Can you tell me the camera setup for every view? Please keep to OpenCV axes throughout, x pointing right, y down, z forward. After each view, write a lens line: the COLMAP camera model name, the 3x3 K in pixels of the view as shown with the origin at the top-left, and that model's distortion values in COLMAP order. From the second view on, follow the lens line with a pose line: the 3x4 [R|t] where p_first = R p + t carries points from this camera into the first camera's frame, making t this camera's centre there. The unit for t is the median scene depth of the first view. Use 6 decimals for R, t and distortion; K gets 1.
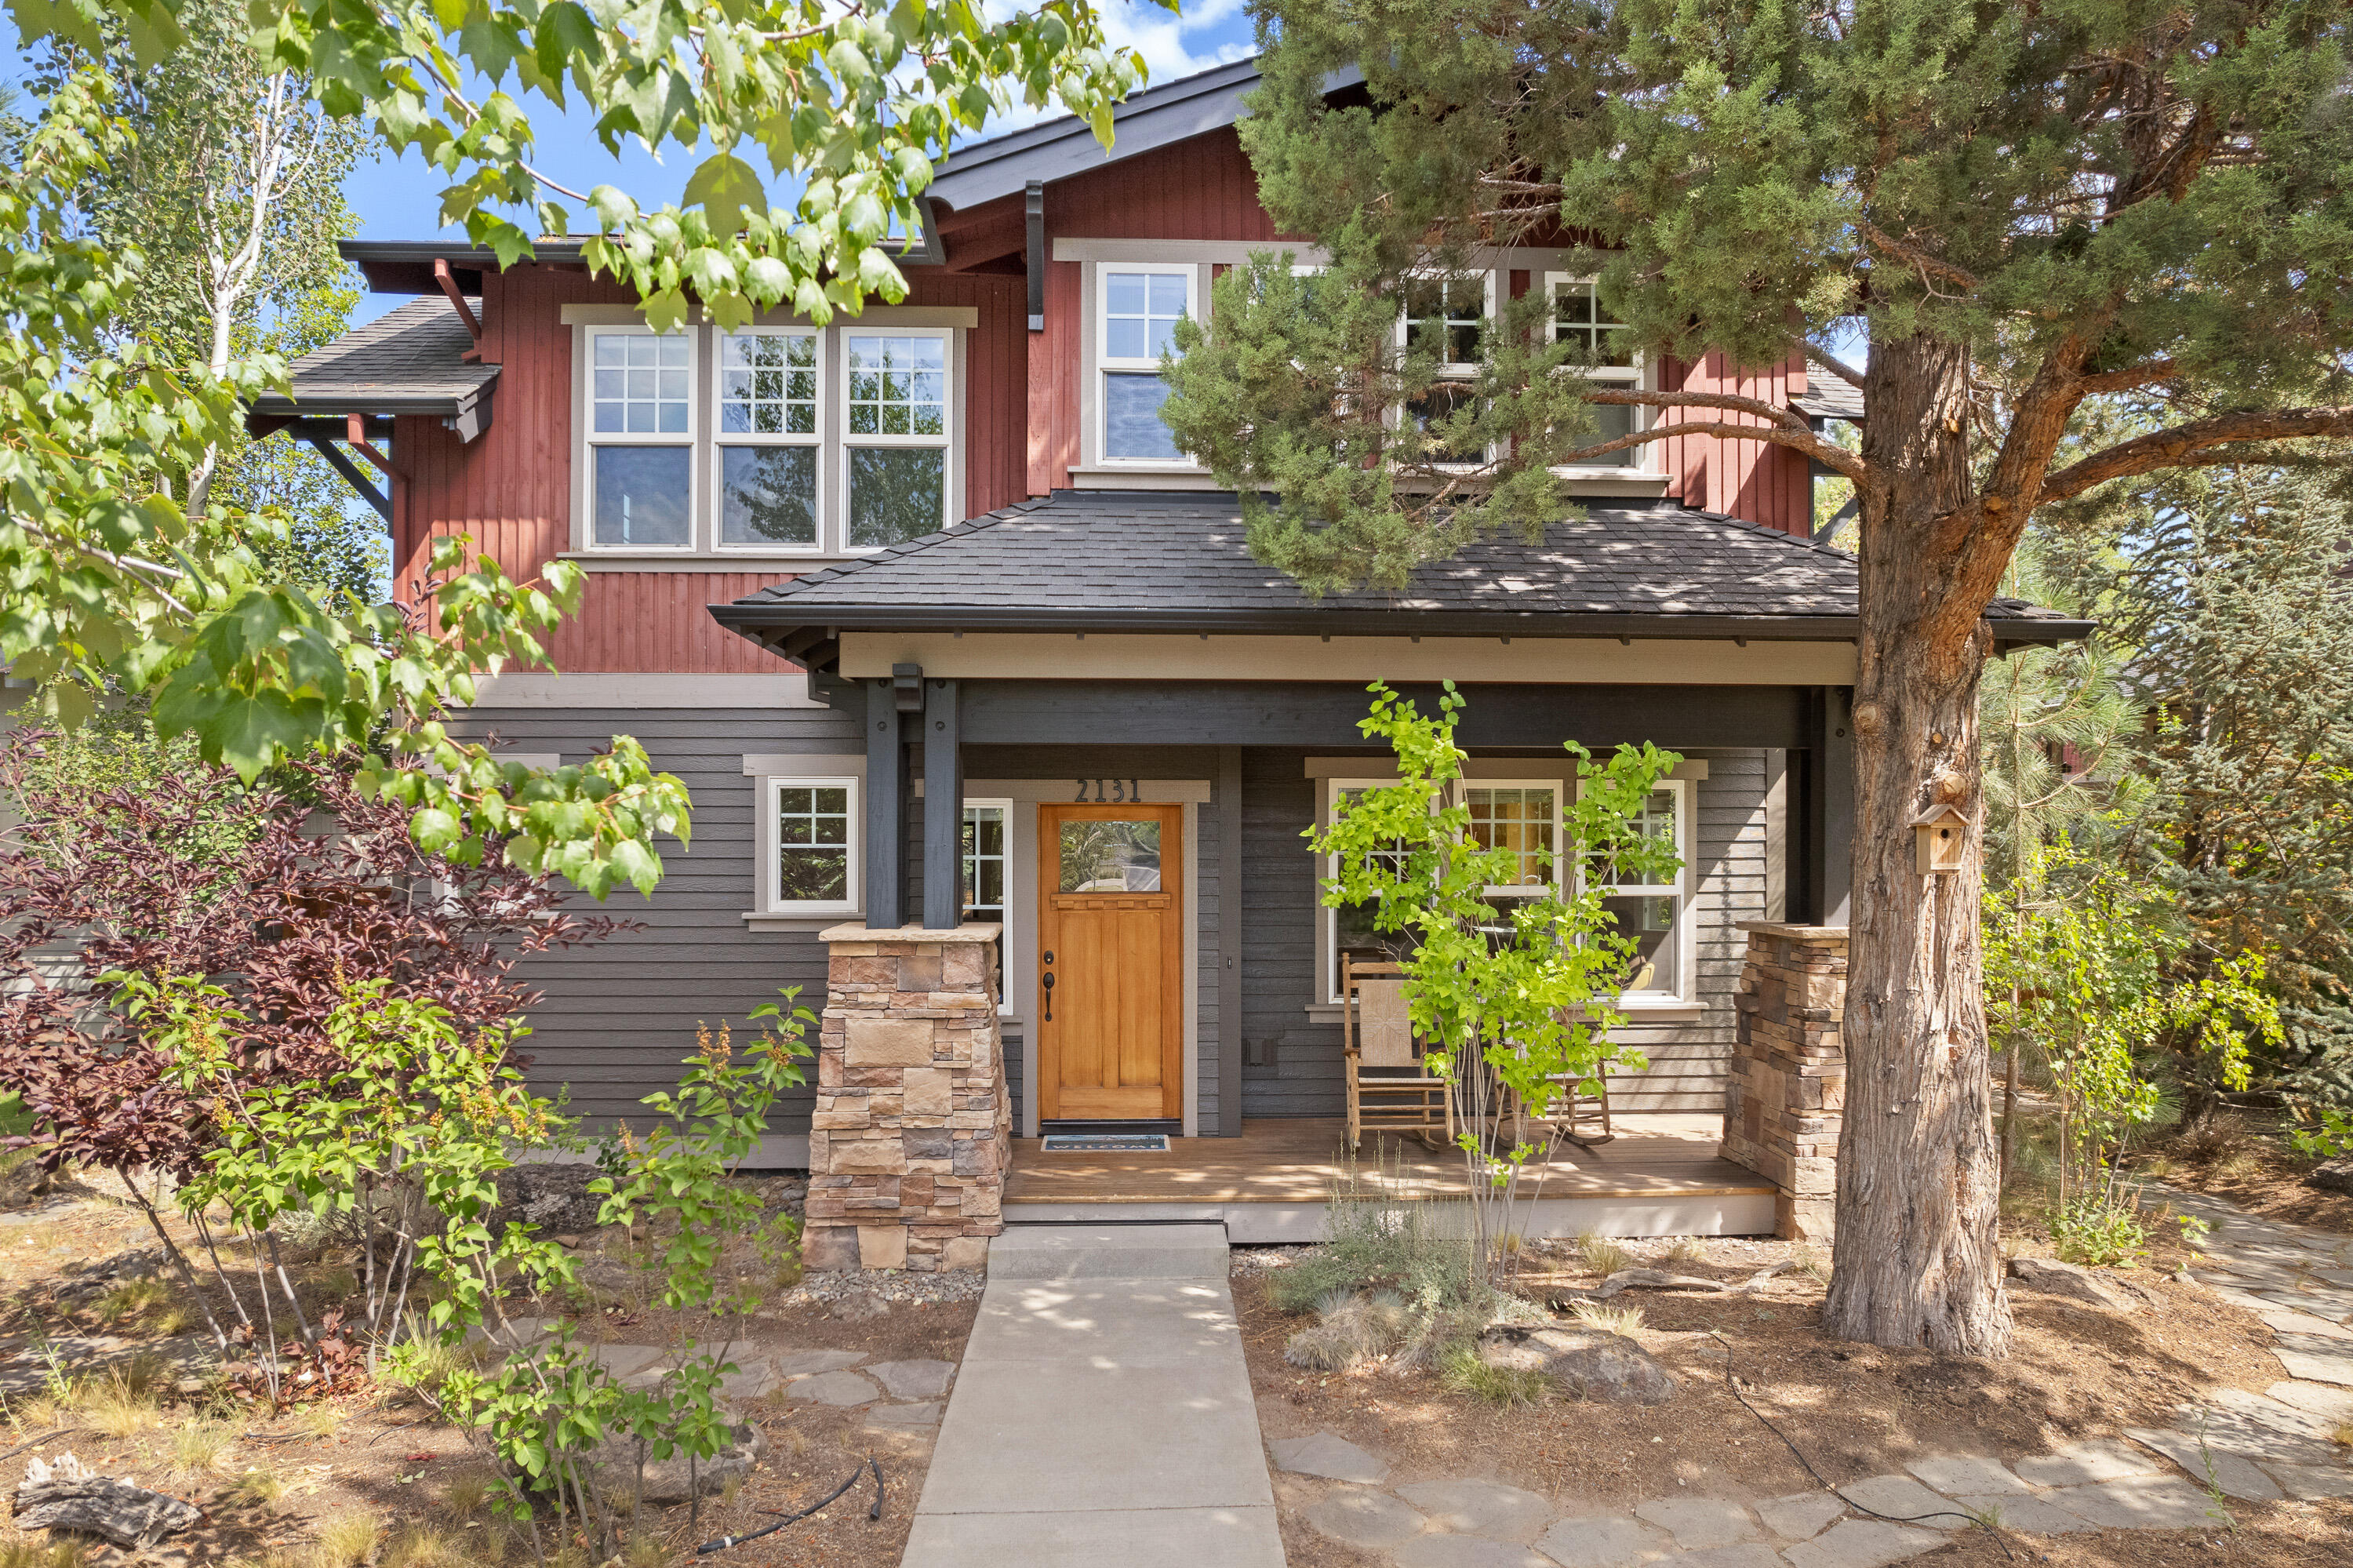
lens RADIAL K [[1506.7, 0, 1176.0], [0, 1506.7, 804.4], [0, 0, 1]] dist [-0.073353, 0.062594]
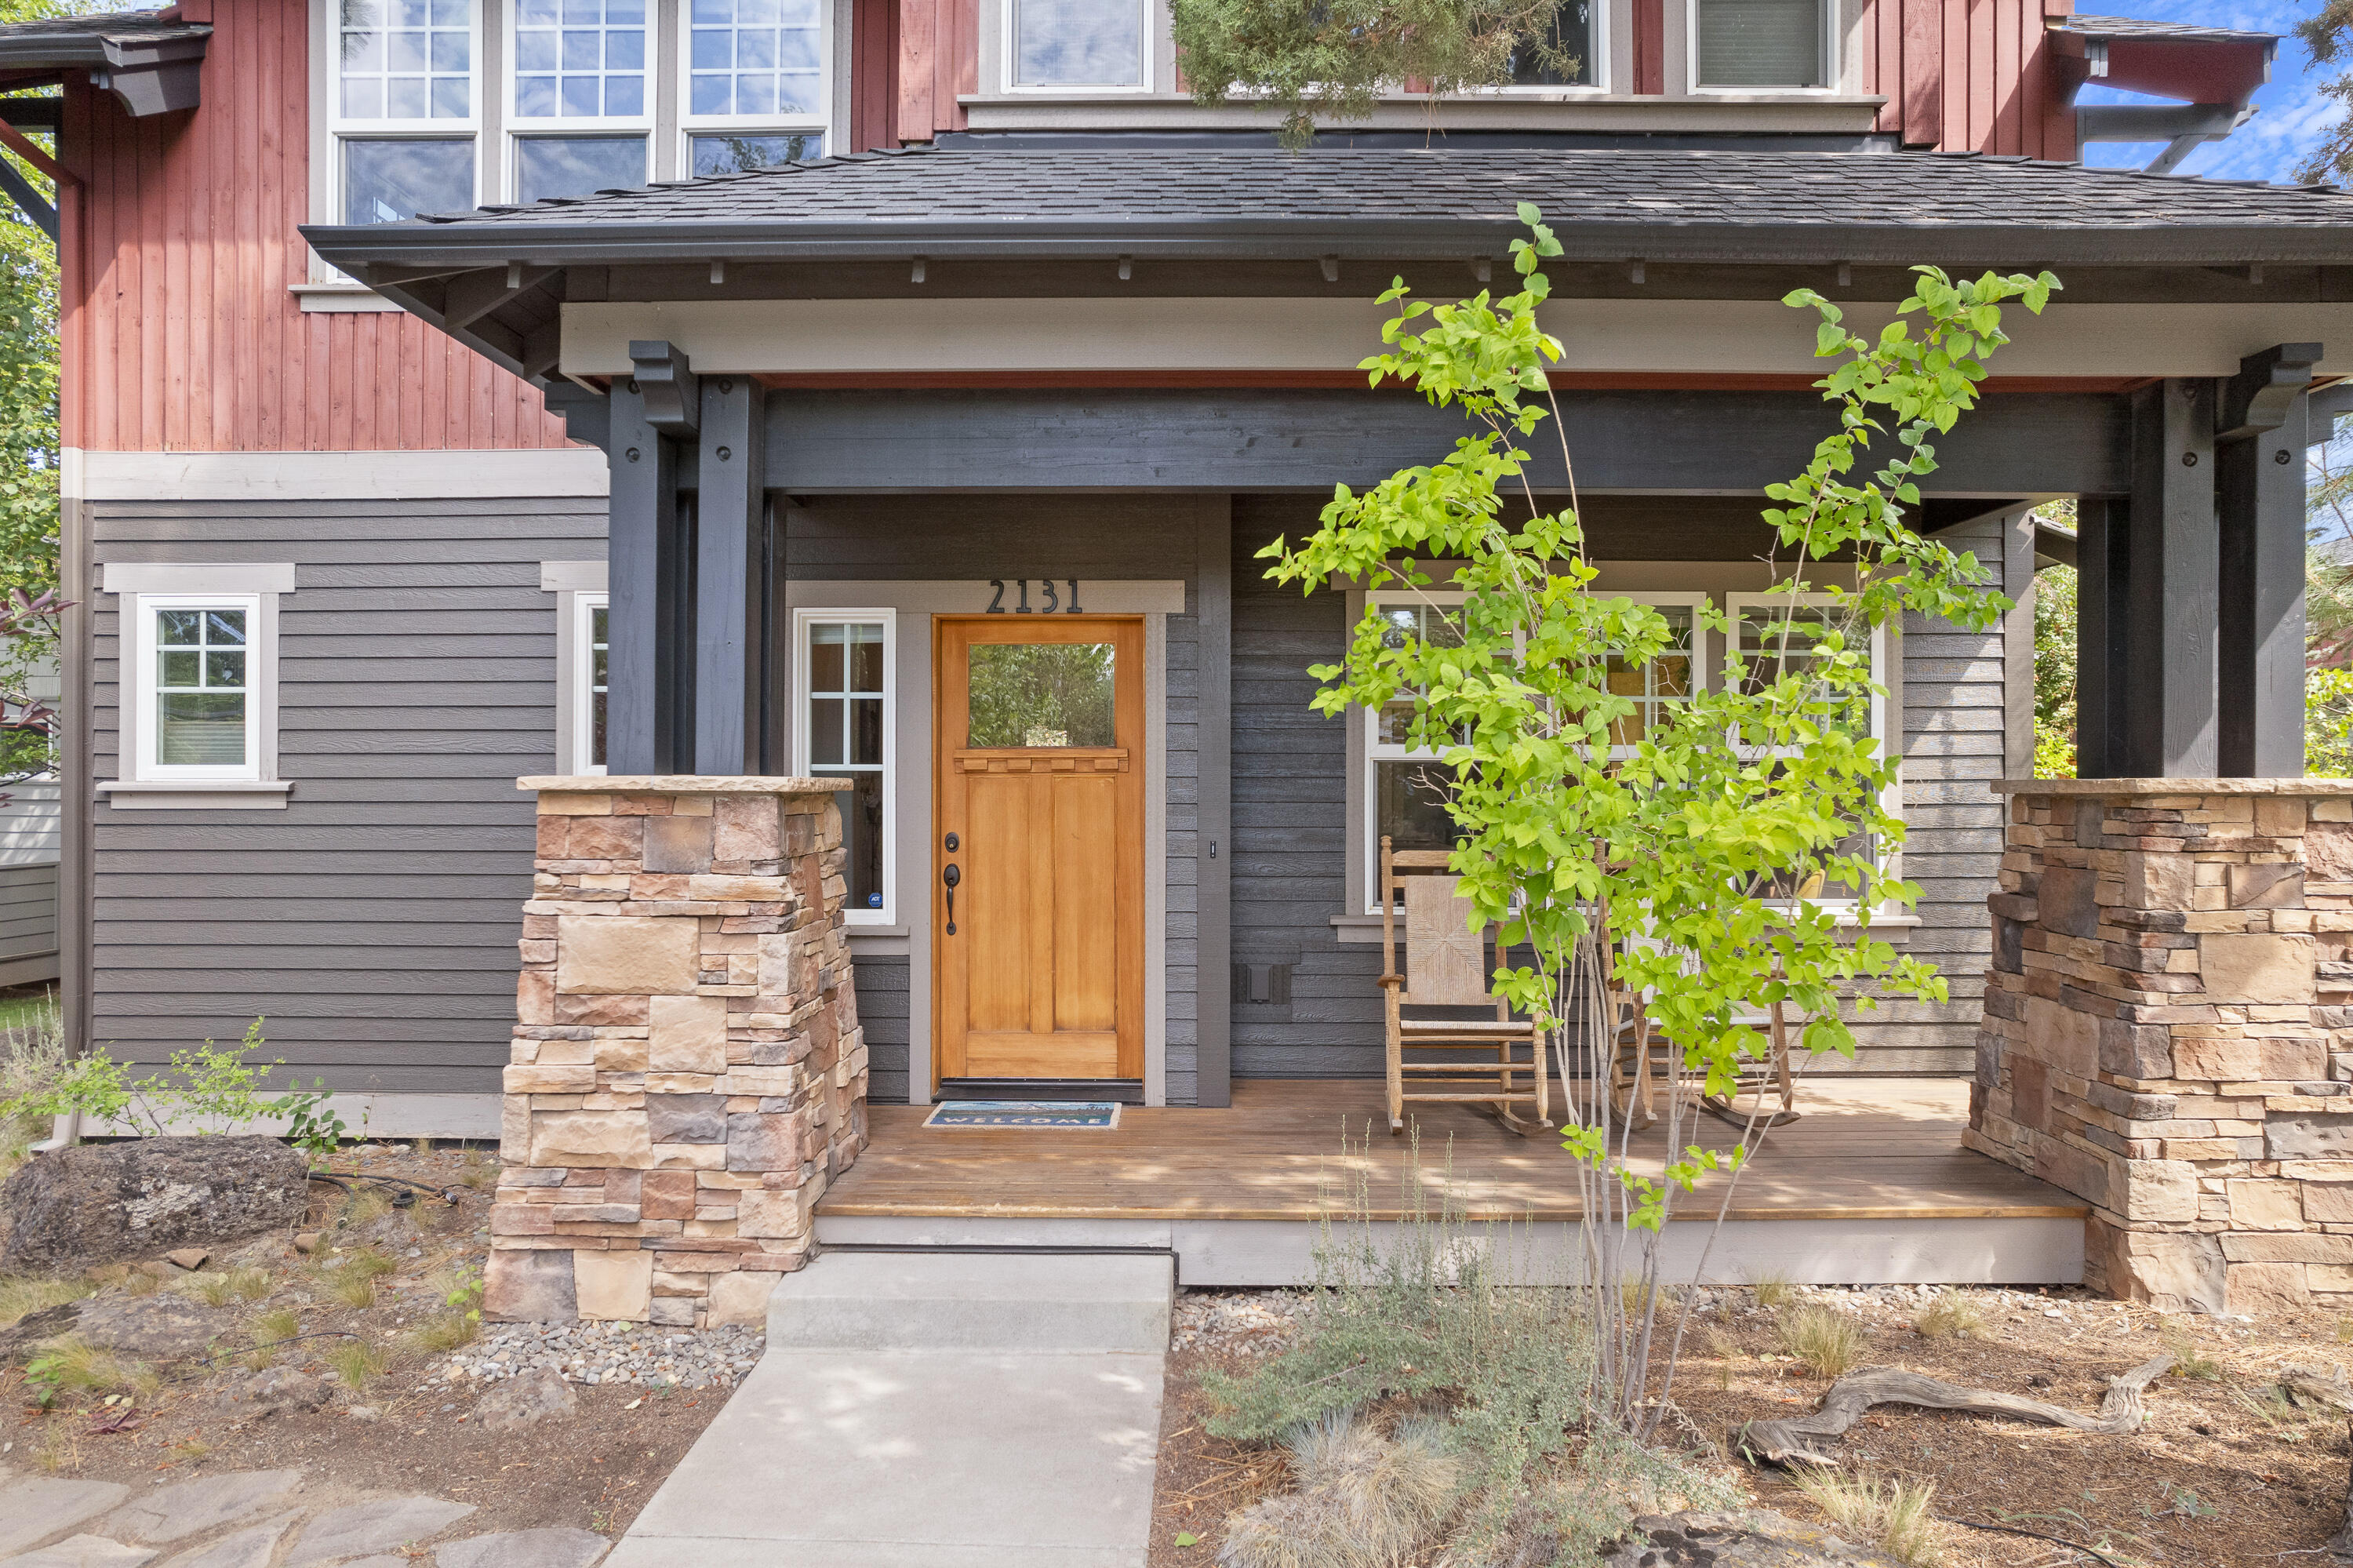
lens RADIAL K [[1487.4, 0, 1183.5], [0, 1487.4, 765.0], [0, 0, 1]] dist [-0.070855, 0.060290]
pose [[0.998598, -0.000336, -0.052934, 0.064950], [0.000647, 0.999983, 0.005866, 0.071134], [0.052931, -0.005893, 0.998581, 0.373721]]
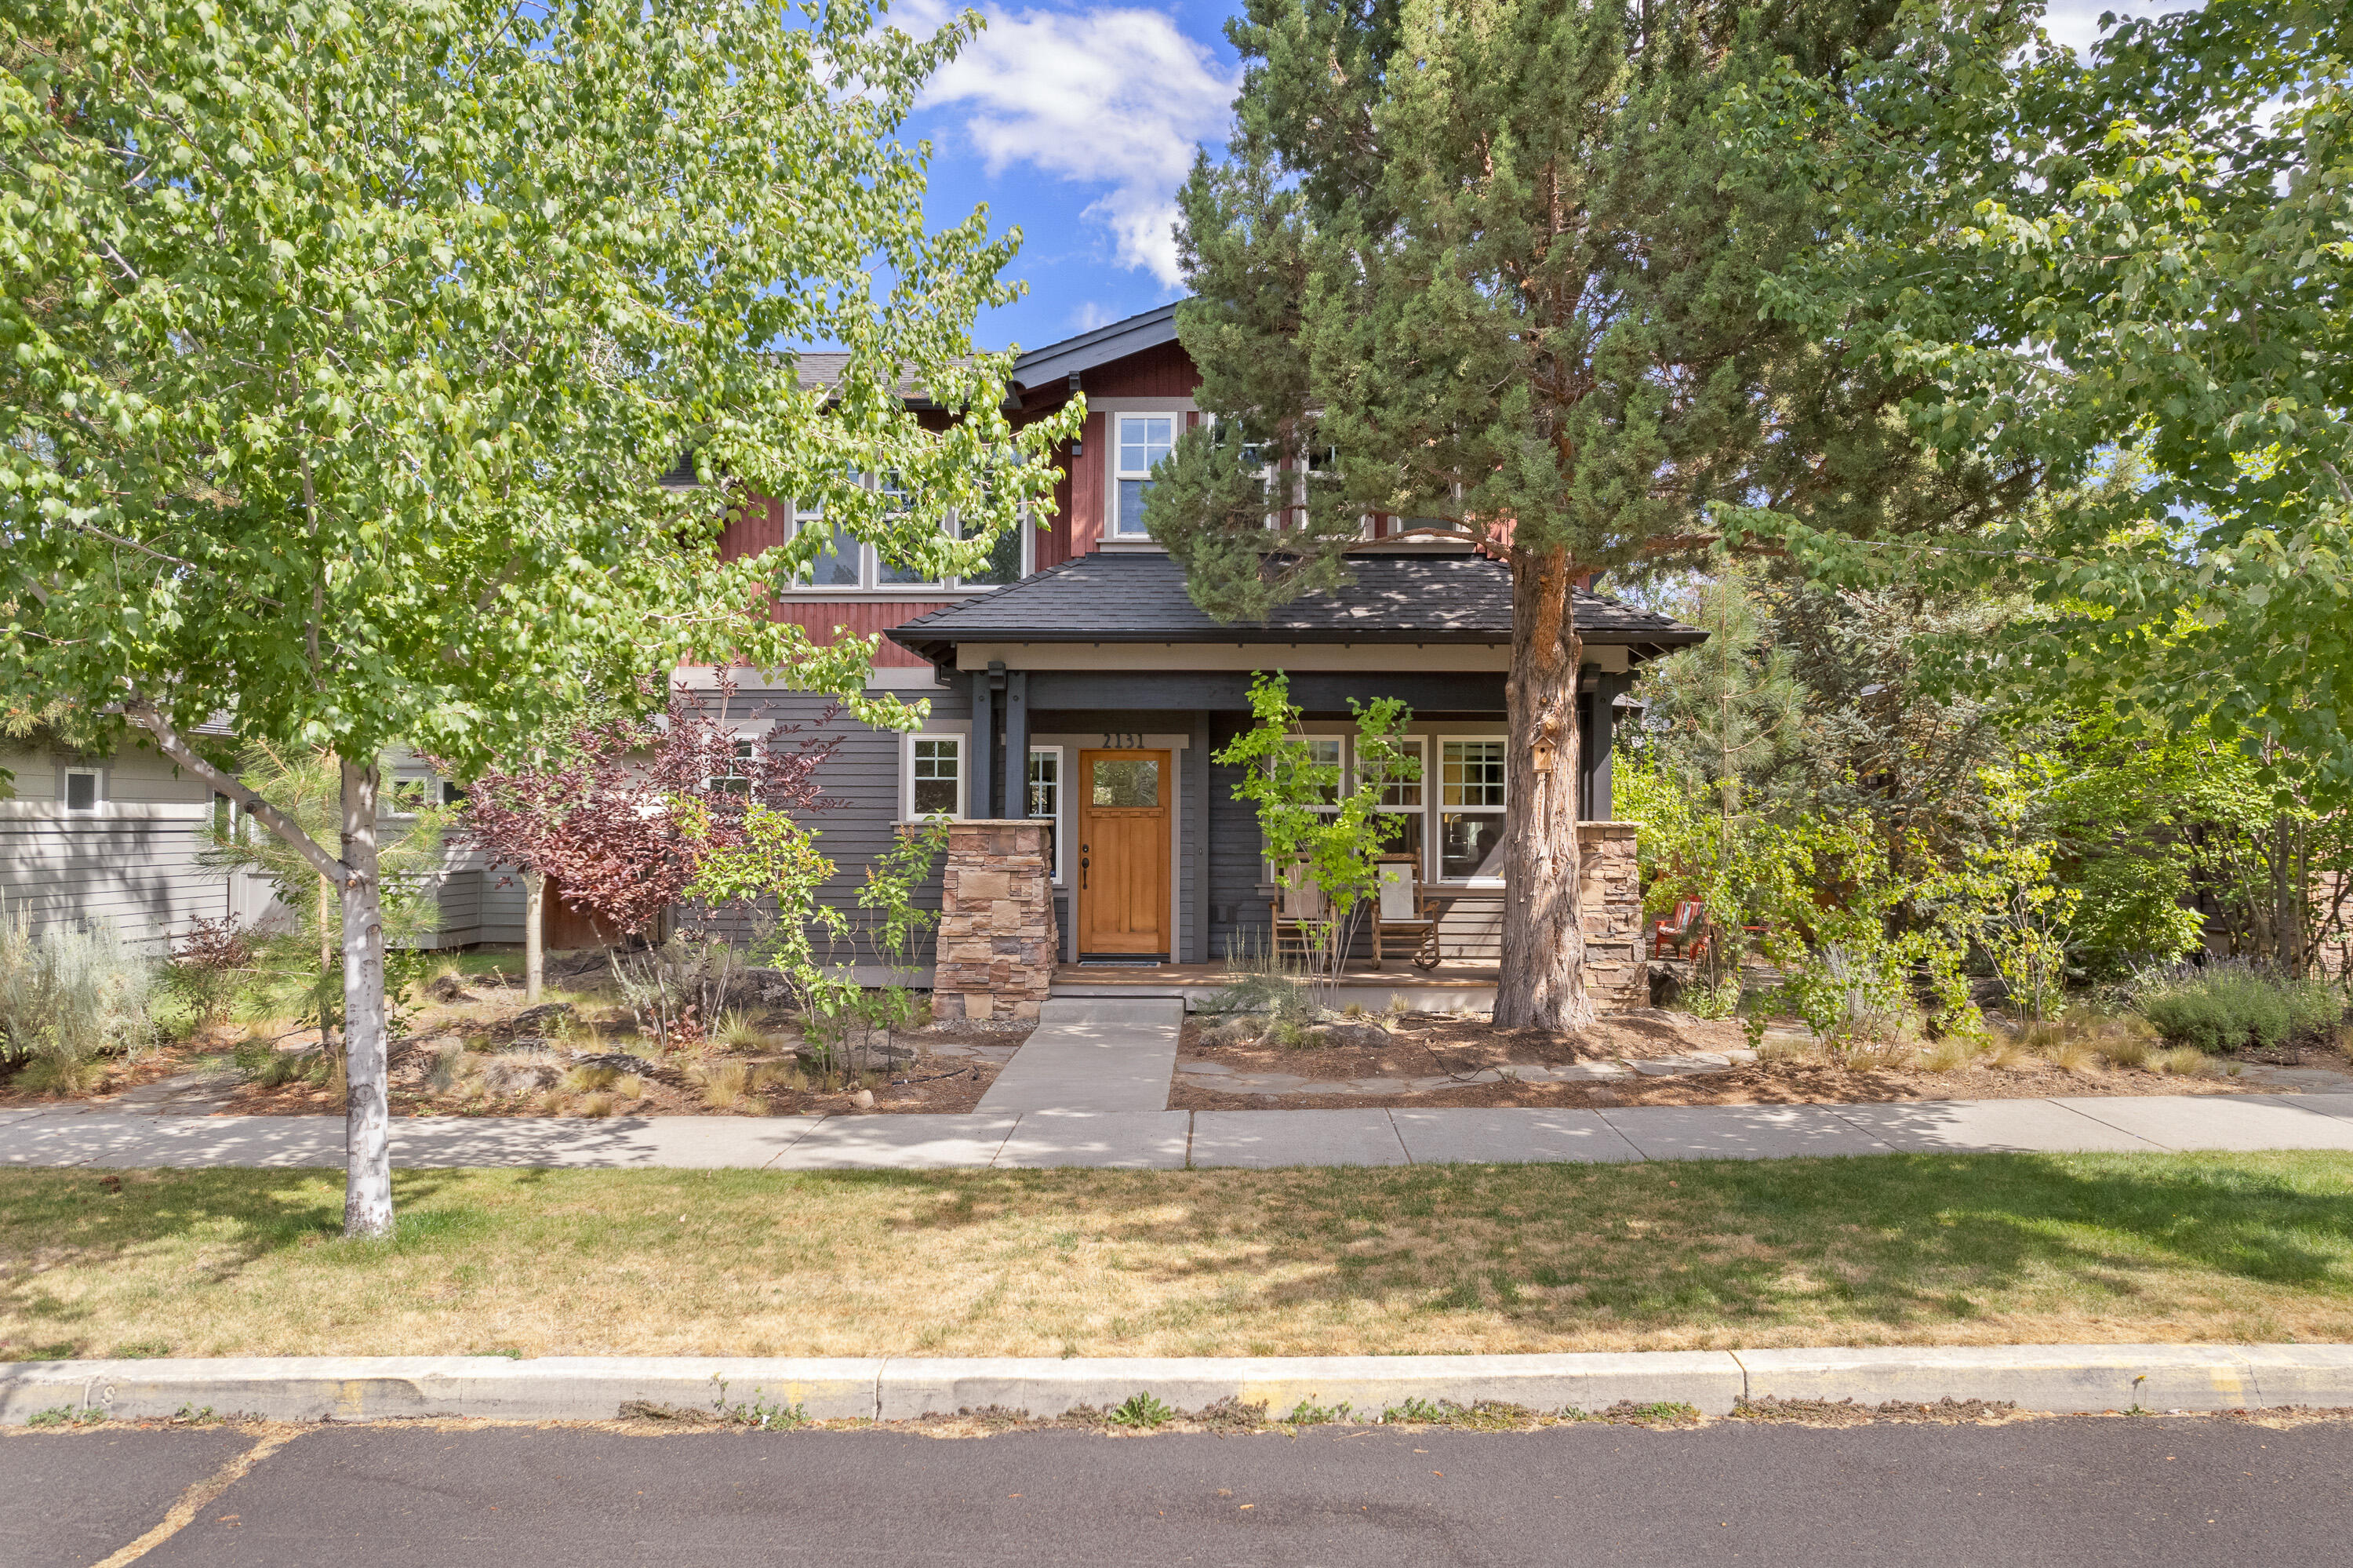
lens RADIAL K [[1487.9, 0, 1174.9], [0, 1487.9, 711.5], [0, 0, 1]] dist [-0.055119, 0.001065]
pose [[0.998185, -0.001776, -0.060194, 0.114813], [-0.001535, 0.998490, -0.054916, 0.050860], [0.060200, 0.054909, 0.996675, -0.613428]]
